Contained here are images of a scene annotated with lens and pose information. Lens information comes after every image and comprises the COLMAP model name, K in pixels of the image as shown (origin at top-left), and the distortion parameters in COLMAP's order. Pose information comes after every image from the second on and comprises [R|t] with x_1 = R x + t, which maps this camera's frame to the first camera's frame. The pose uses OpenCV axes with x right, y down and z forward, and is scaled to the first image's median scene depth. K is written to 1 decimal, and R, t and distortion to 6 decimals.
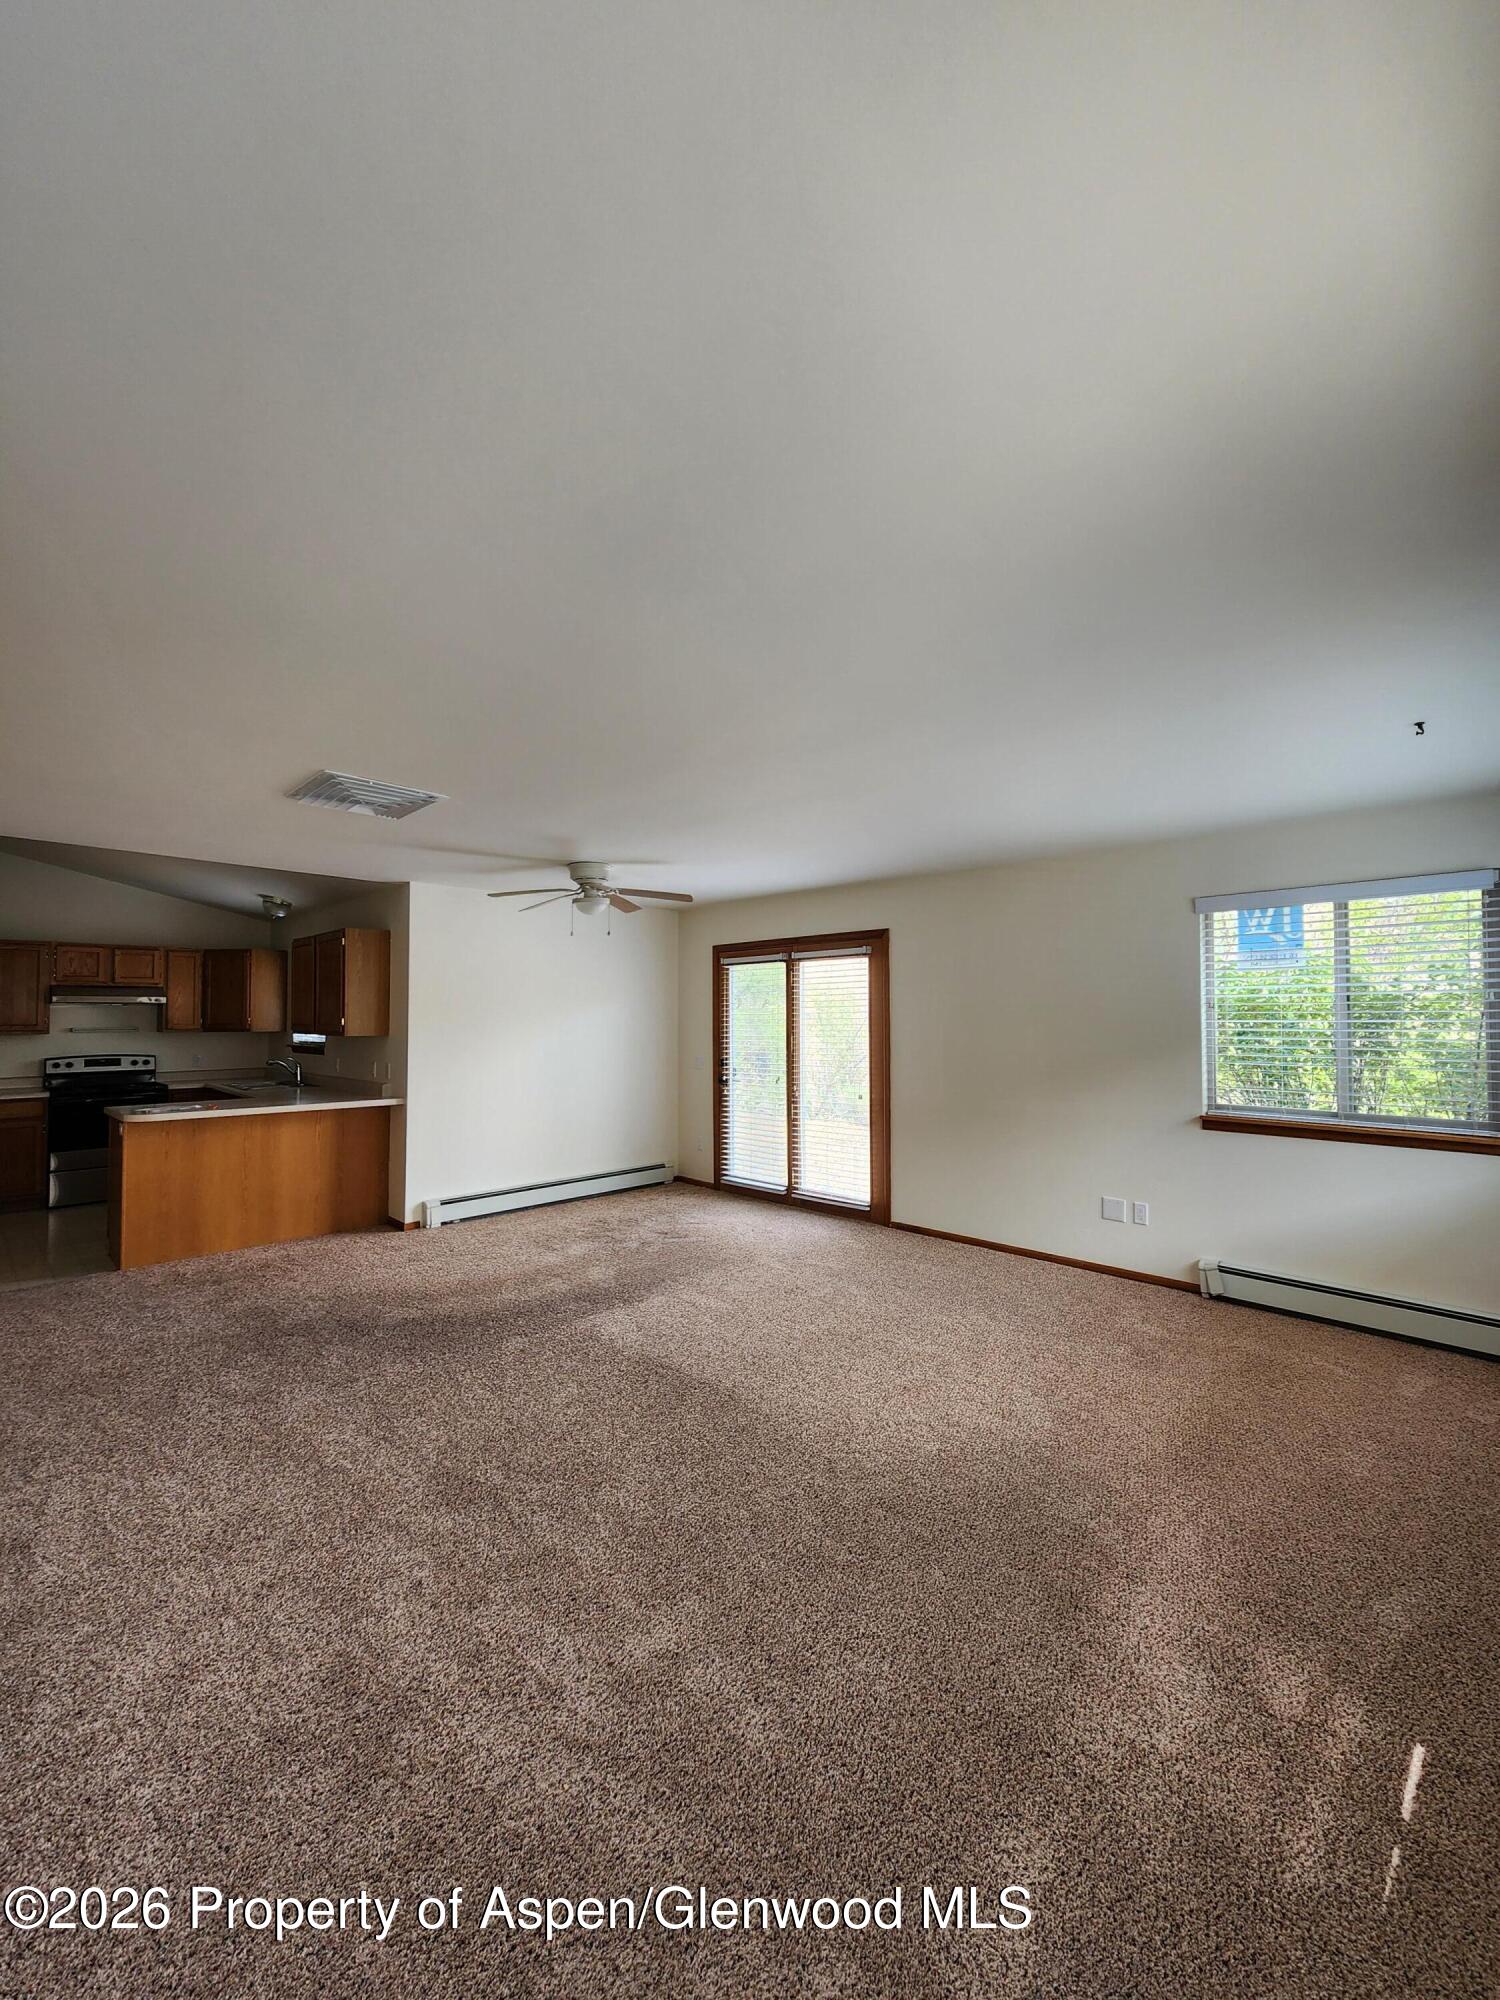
lens RADIAL K [[814.7, 0, 750.0], [0, 814.7, 1000.0], [0, 0, 1]] dist [0.002265, 0.000086]
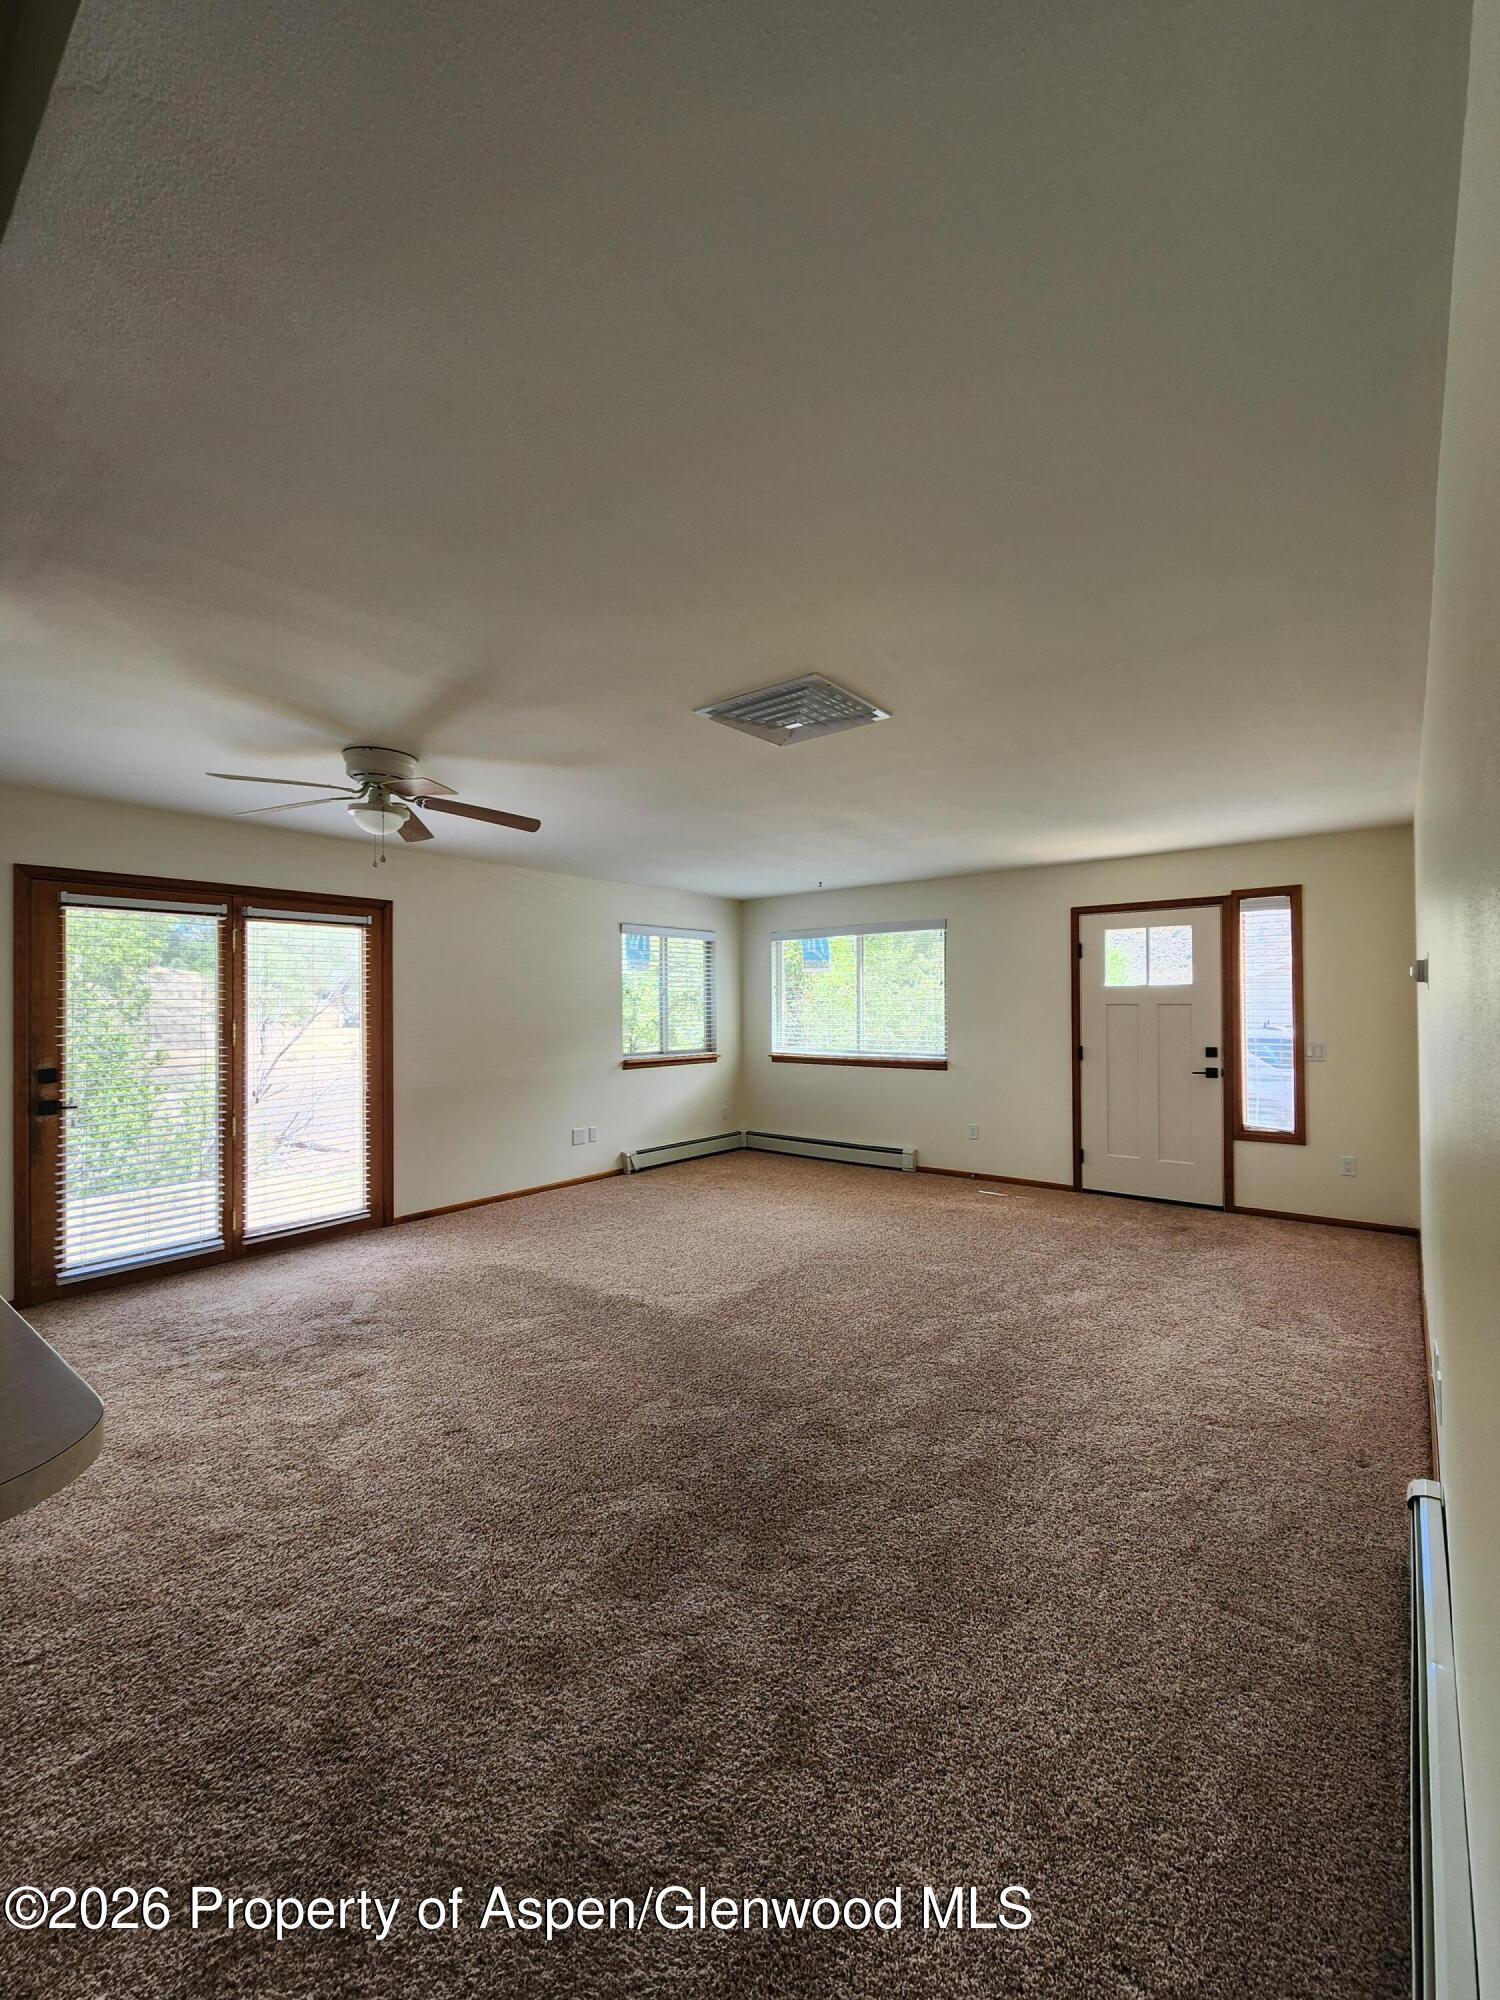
lens RADIAL K [[814.7, 0, 750.0], [0, 814.7, 1000.0], [0, 0, 1]] dist [0.002265, 0.000086]
pose [[-0.101991, 0.006389, 0.994765, -0.854782], [-0.018335, 0.999797, -0.008301, 0.025547], [-0.994616, -0.019085, -0.101853, 0.750952]]
